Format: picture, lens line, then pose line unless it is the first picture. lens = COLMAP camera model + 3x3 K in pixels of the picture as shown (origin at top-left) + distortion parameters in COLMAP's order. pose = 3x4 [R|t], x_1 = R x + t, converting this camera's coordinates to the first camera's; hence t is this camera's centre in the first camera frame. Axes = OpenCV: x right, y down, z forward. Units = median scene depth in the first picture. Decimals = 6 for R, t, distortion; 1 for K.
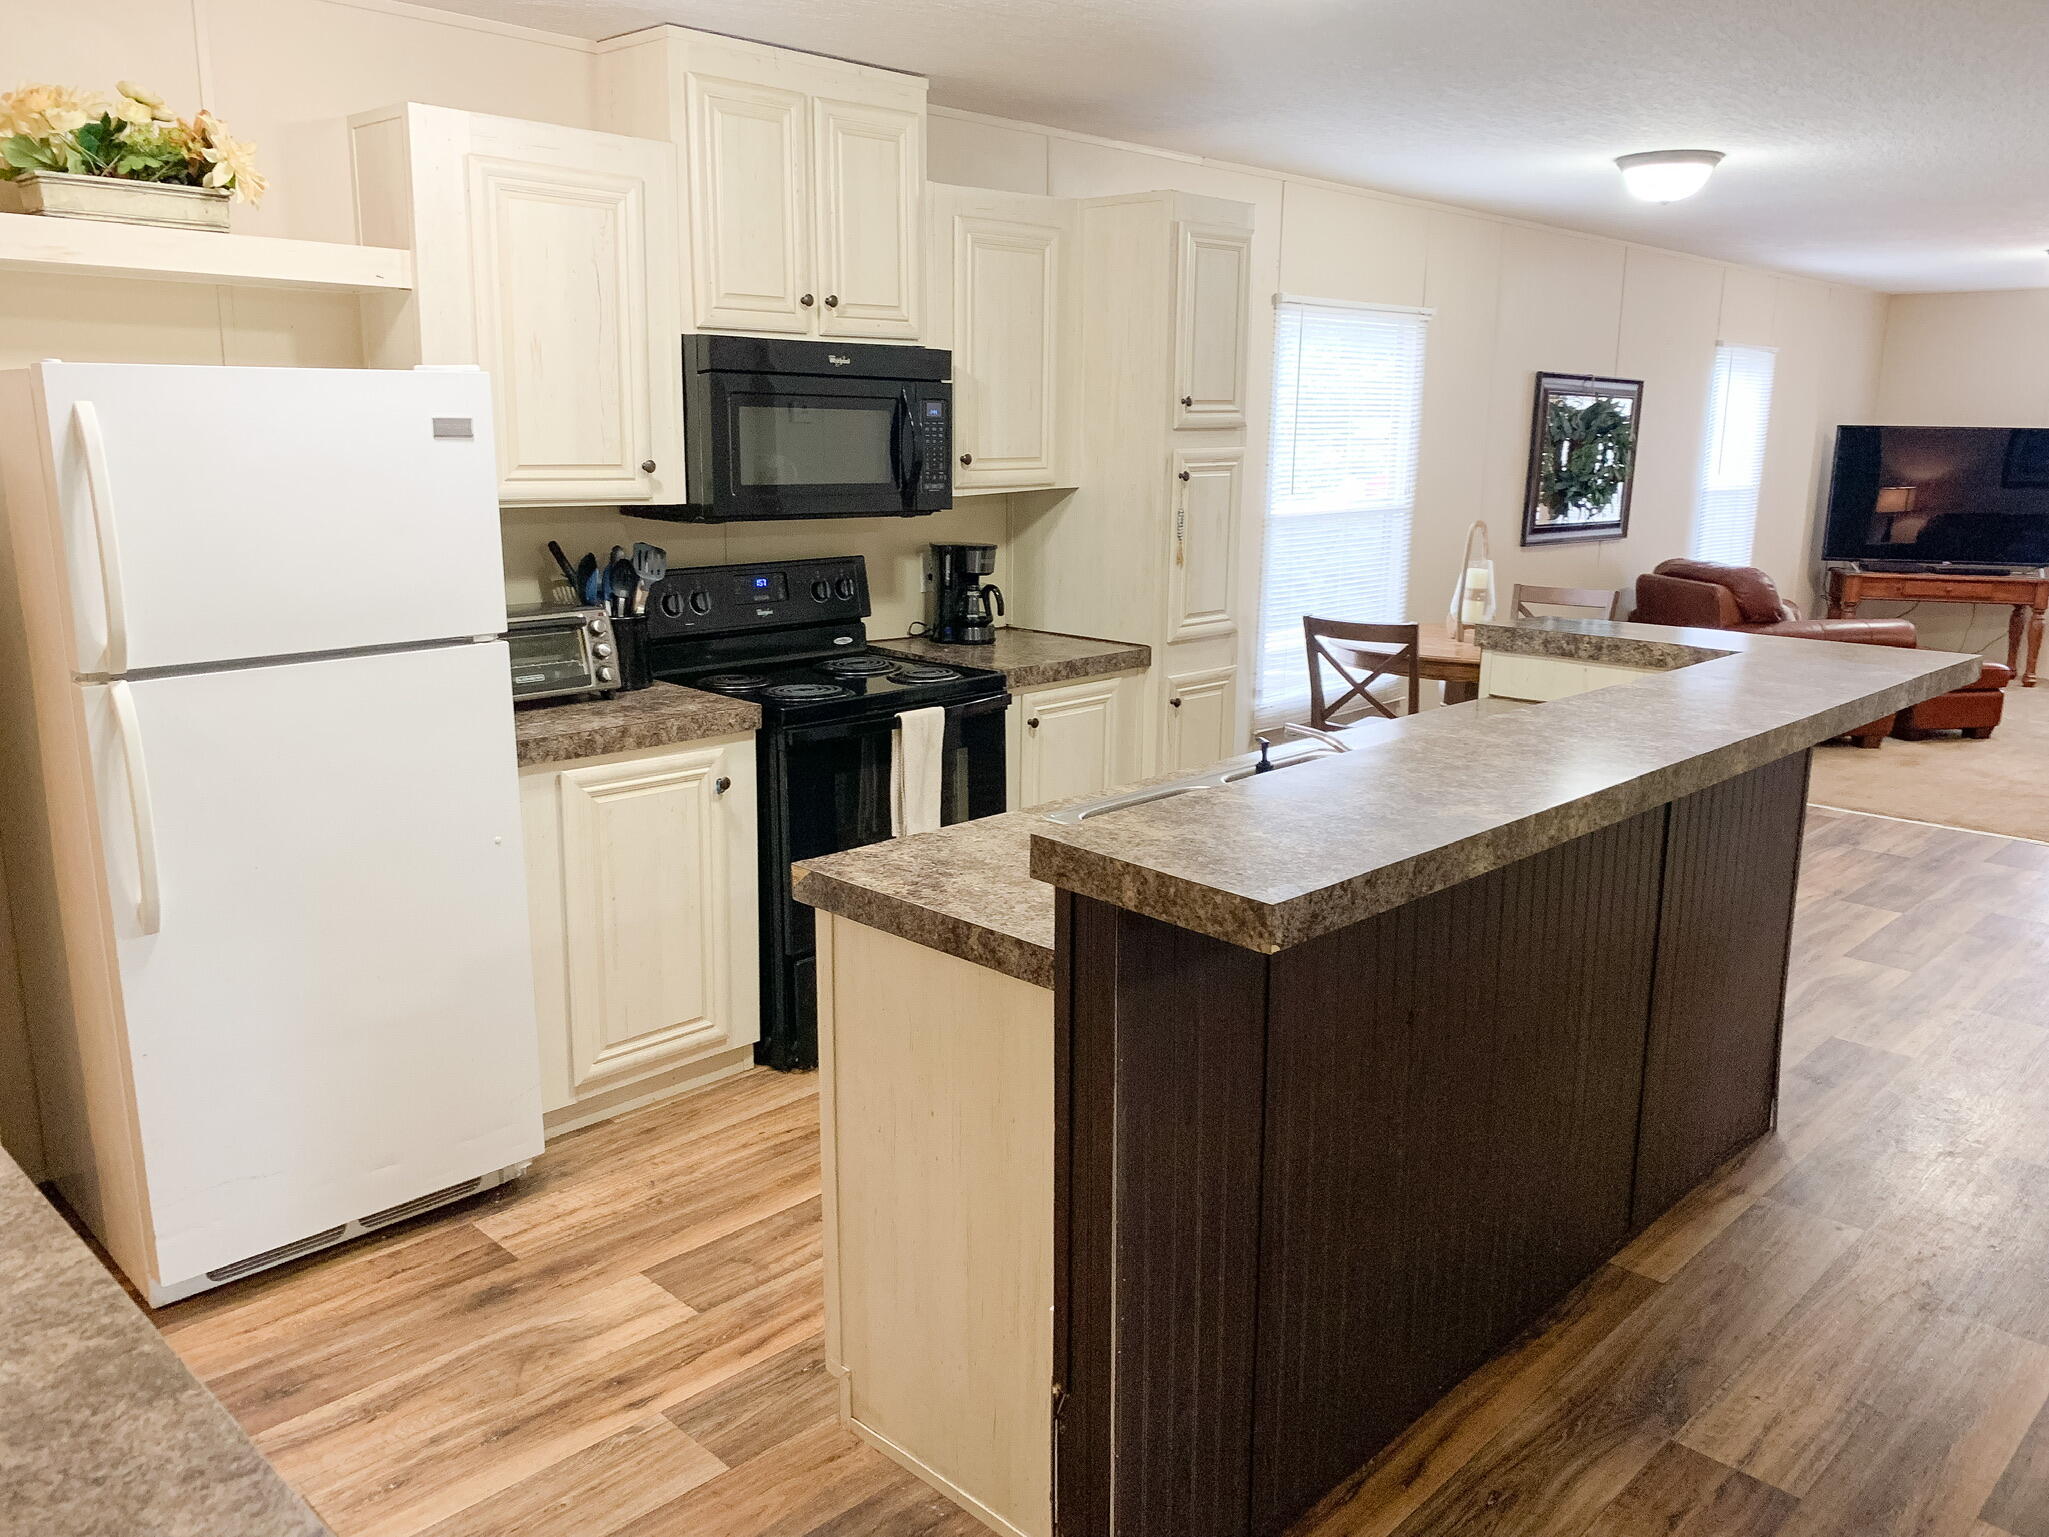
lens RADIAL K [[1552.5, 0, 1044.5], [0, 1552.5, 784.0], [0, 0, 1]] dist [0.044910, -0.056955]
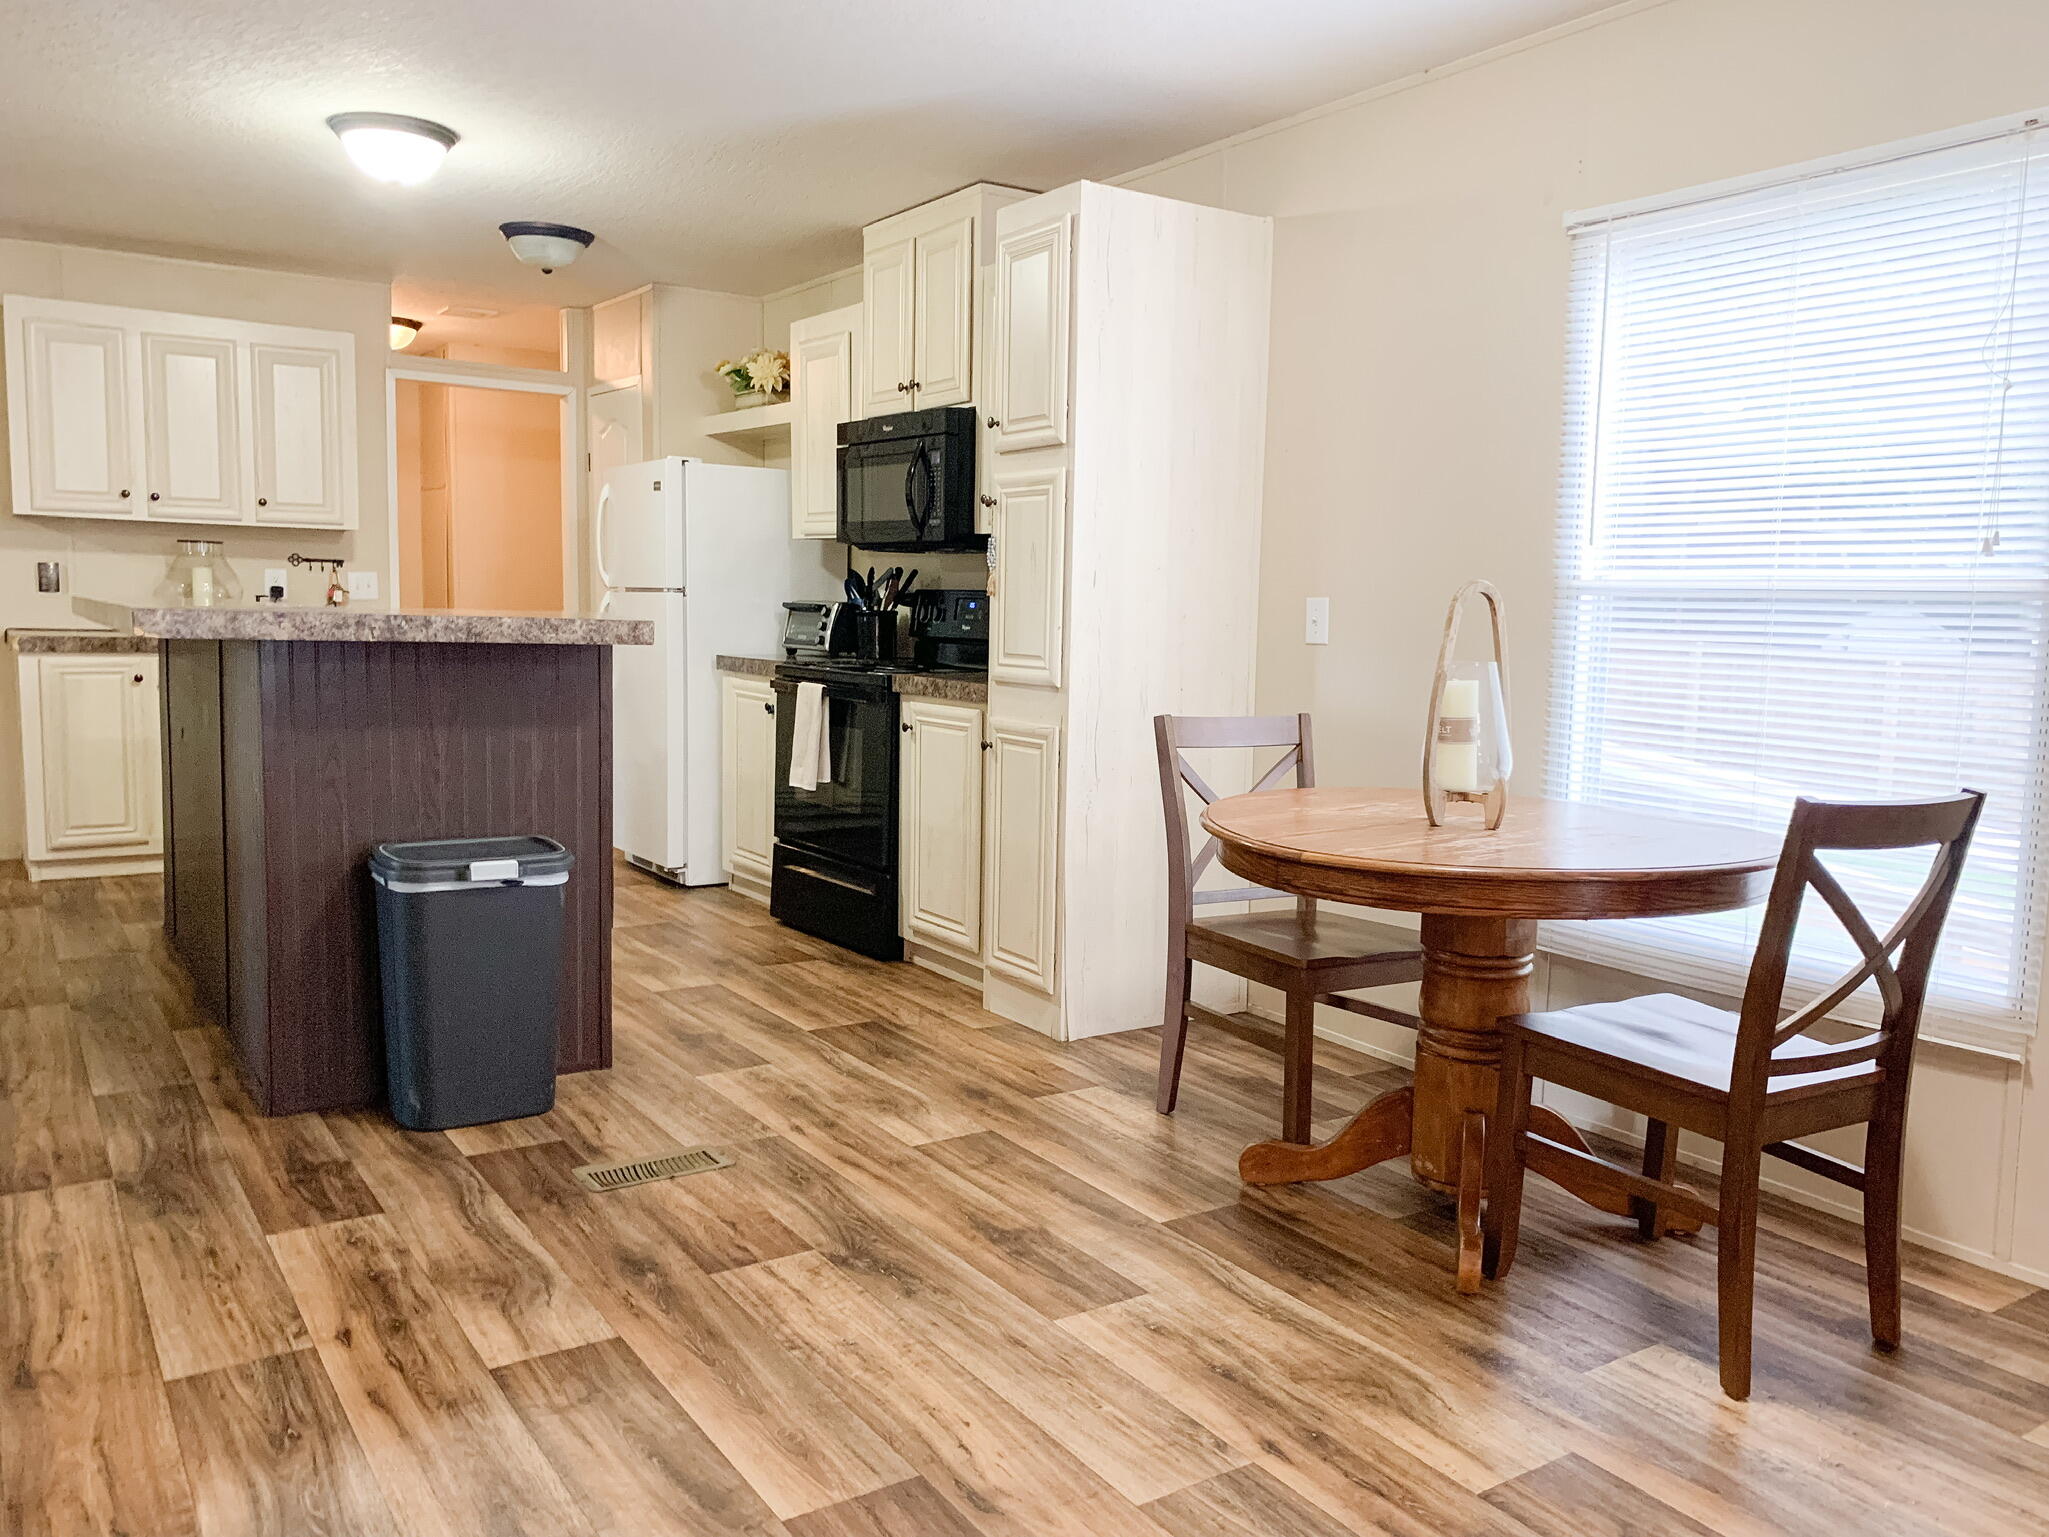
lens RADIAL K [[1552.5, 0, 1041.5], [0, 1552.5, 775.8], [0, 0, 1]] dist [0.044910, -0.056955]
pose [[-0.192986, 0.100228, -0.976069, 1.310736], [-0.248144, 0.957447, 0.147378, -0.239263], [0.949305, 0.270648, -0.159903, 1.580052]]
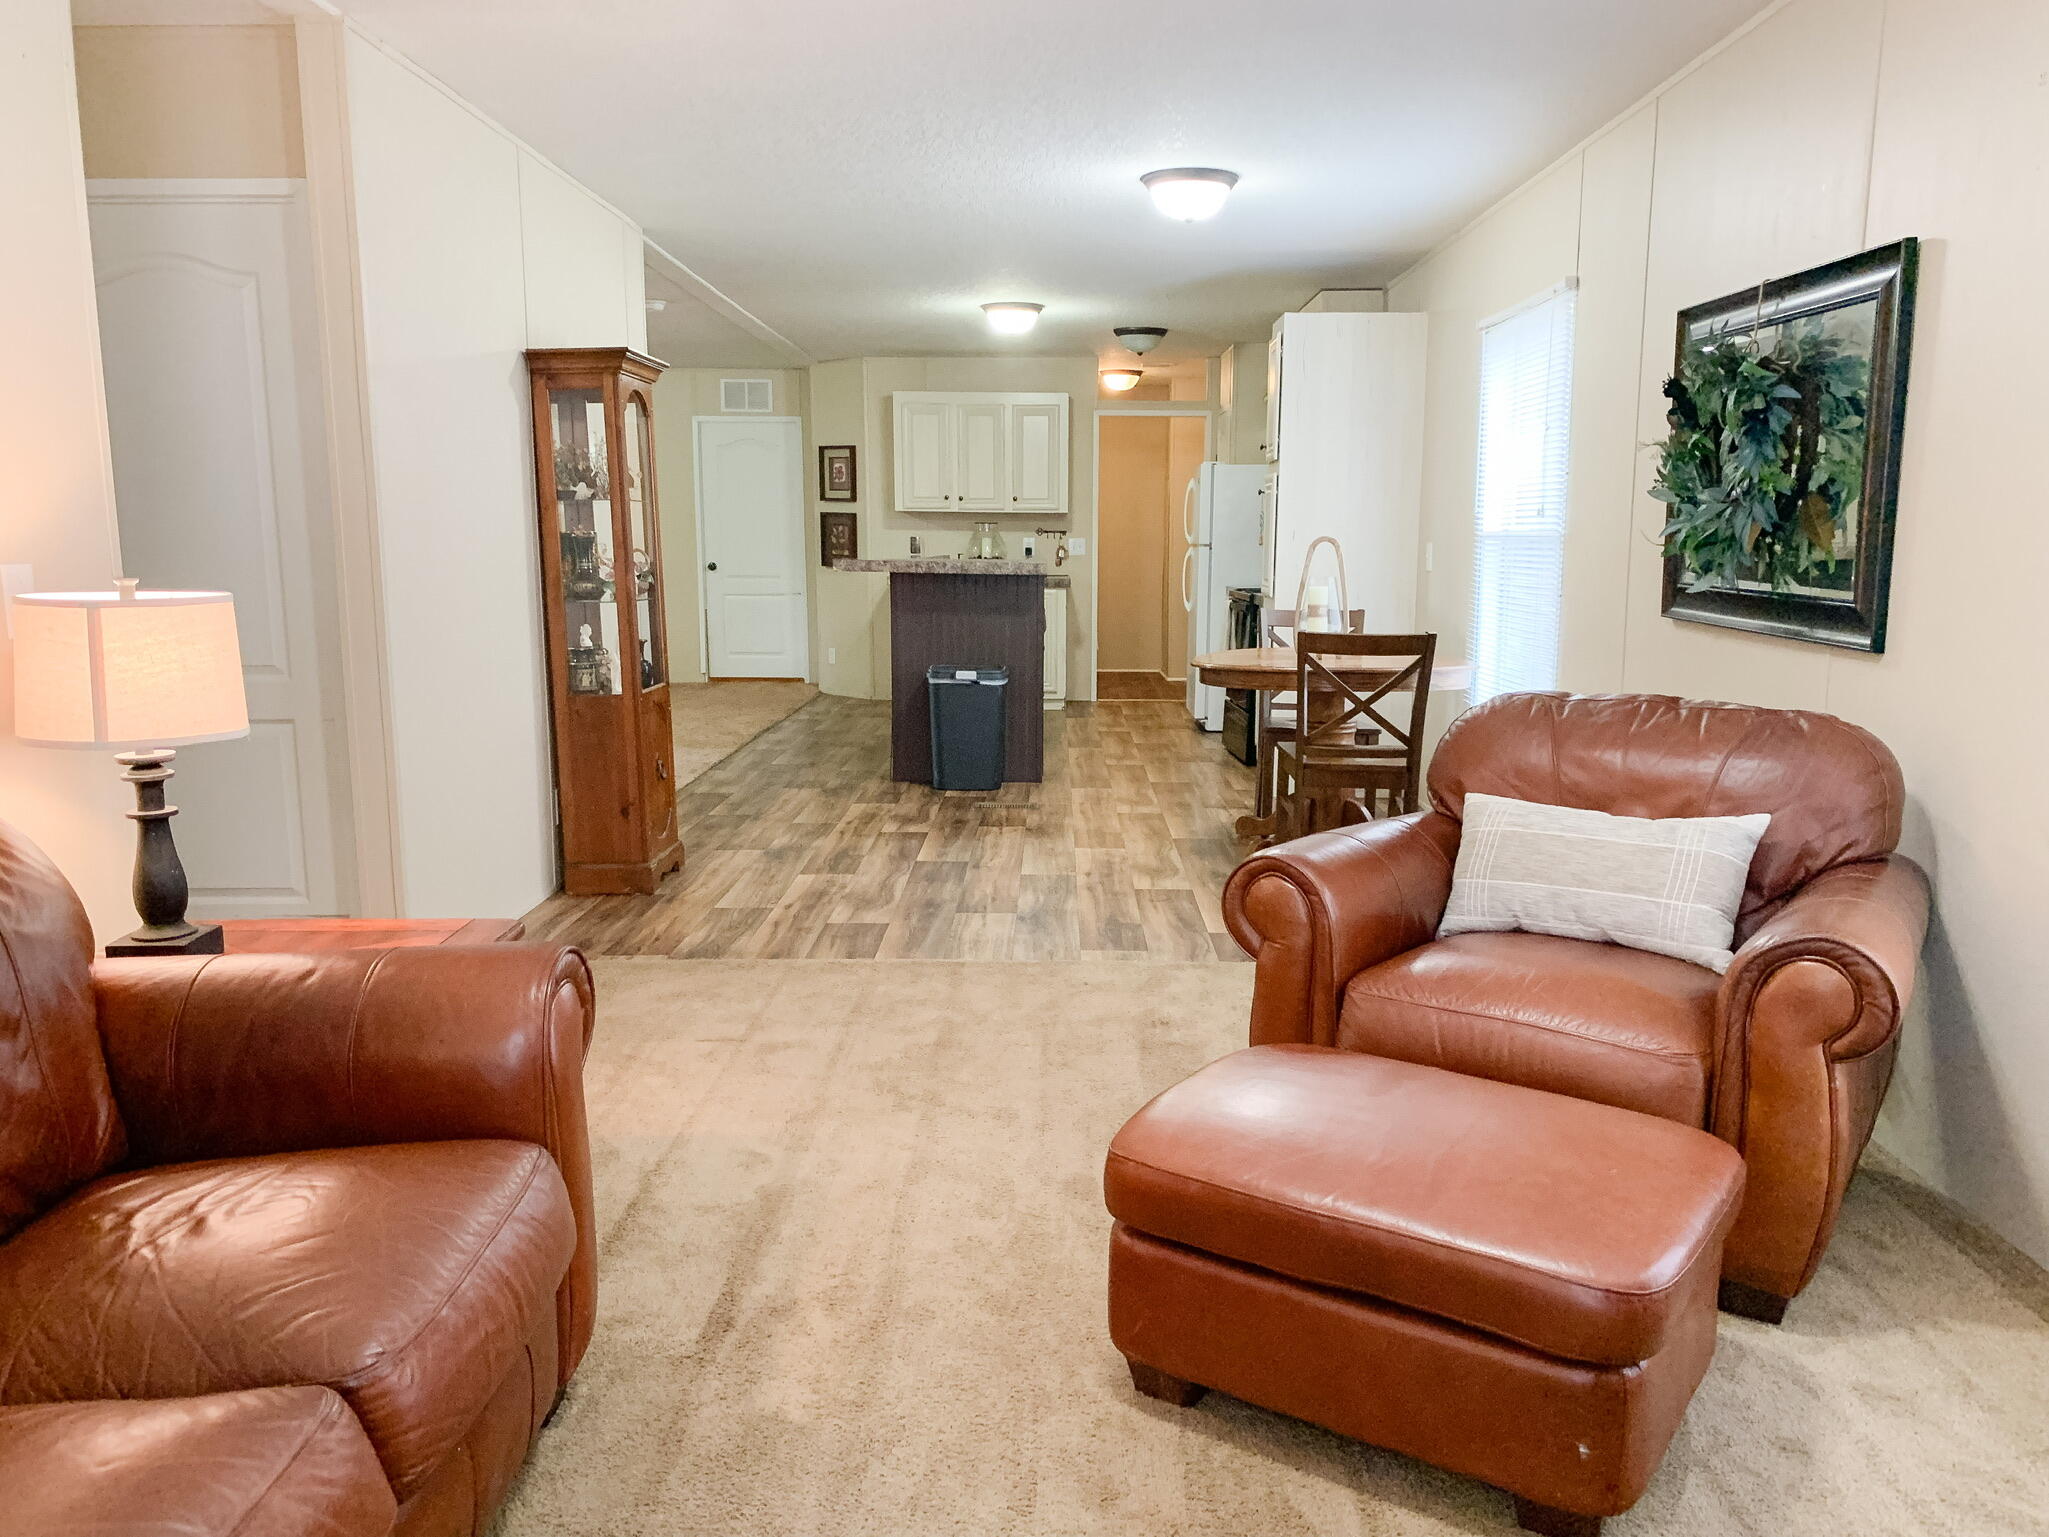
lens RADIAL K [[1552.5, 0, 1062.6], [0, 1552.5, 817.3], [0, 0, 1]] dist [0.044910, -0.056955]
pose [[-0.712098, 0.113907, -0.692779, 1.843664], [-0.170540, 0.929134, 0.328065, -0.496274], [0.681053, 0.351761, -0.642208, 2.634522]]
